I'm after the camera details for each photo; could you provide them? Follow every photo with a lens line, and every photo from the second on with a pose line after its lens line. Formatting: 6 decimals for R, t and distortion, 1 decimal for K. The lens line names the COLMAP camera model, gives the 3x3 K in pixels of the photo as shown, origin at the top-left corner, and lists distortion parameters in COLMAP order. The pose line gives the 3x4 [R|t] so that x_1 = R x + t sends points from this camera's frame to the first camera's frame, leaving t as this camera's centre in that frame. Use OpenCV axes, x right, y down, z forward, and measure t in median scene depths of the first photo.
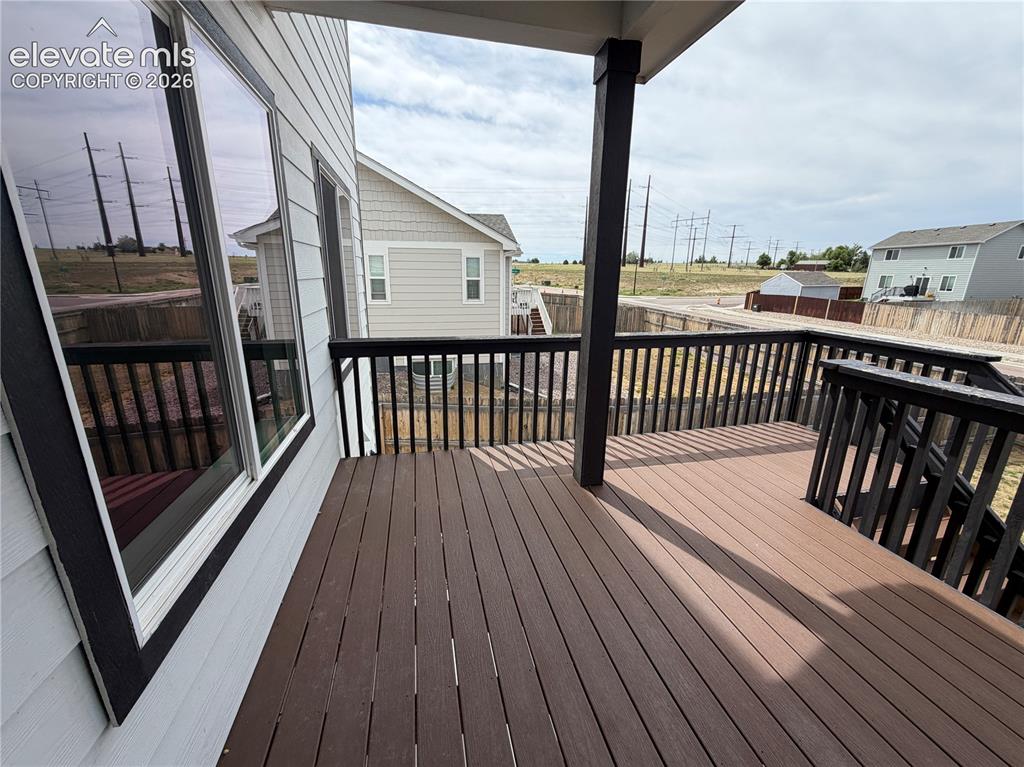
lens RADIAL K [[409.3, 0, 506.8], [0, 409.3, 386.3], [0, 0, 1]] dist [-0.002068, 0.000739]
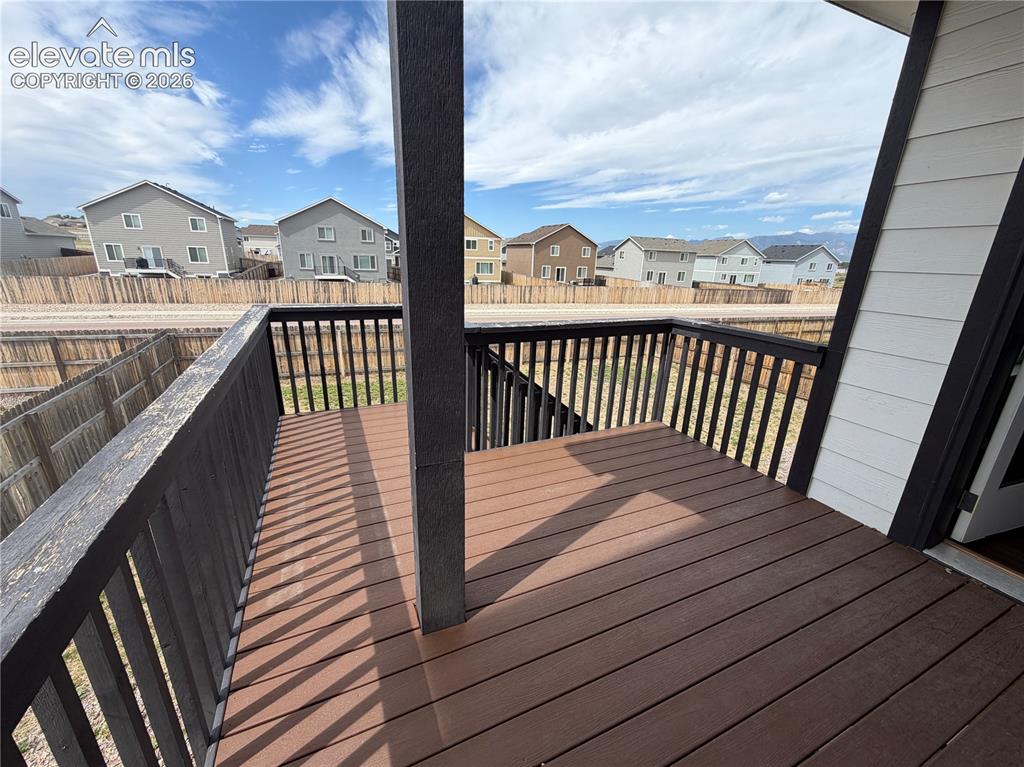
lens RADIAL K [[409.3, 0, 506.9], [0, 409.3, 388.6], [0, 0, 1]] dist [-0.002068, 0.000739]
pose [[-0.205490, -0.319785, 0.924939, -0.328760], [0.228412, 0.903335, 0.363061, -0.314505], [-0.951631, 0.285872, -0.112583, 1.178662]]
